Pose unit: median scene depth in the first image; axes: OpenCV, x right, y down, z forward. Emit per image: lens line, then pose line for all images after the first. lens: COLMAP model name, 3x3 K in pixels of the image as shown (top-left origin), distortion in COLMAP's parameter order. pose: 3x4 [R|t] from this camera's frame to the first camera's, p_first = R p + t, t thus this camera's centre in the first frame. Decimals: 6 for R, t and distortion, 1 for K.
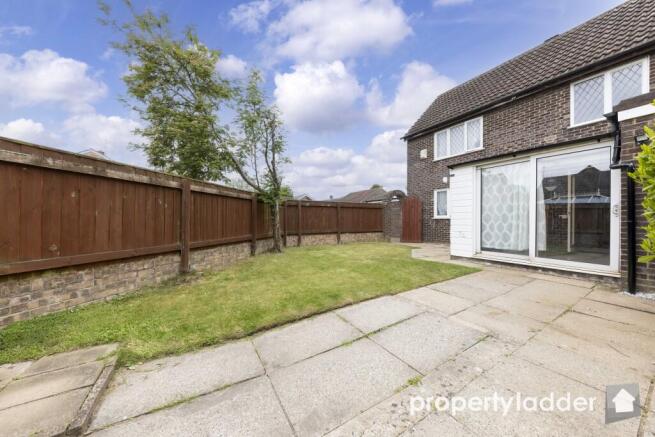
lens RADIAL K [[226.6, 0, 332.4], [0, 226.6, 218.7], [0, 0, 1]] dist [0.005673, -0.000360]
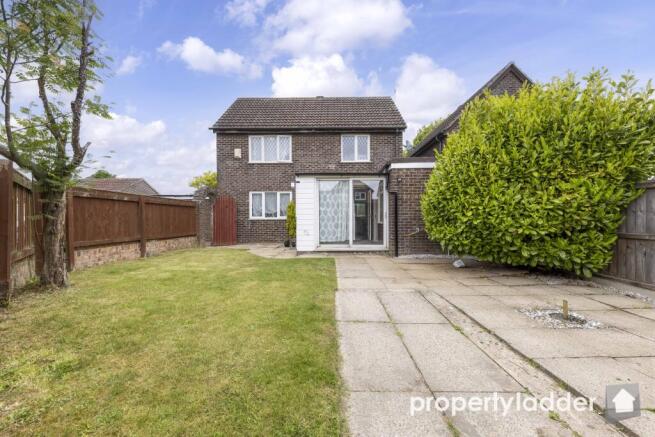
lens RADIAL K [[226.6, 0, 331.5], [0, 226.6, 218.7], [0, 0, 1]] dist [0.005673, -0.000360]
pose [[0.528203, 0.001686, 0.849117, -0.257833], [0.001957, 0.999993, -0.003203, 0.000150], [-0.849116, 0.003353, 0.528196, 0.175120]]
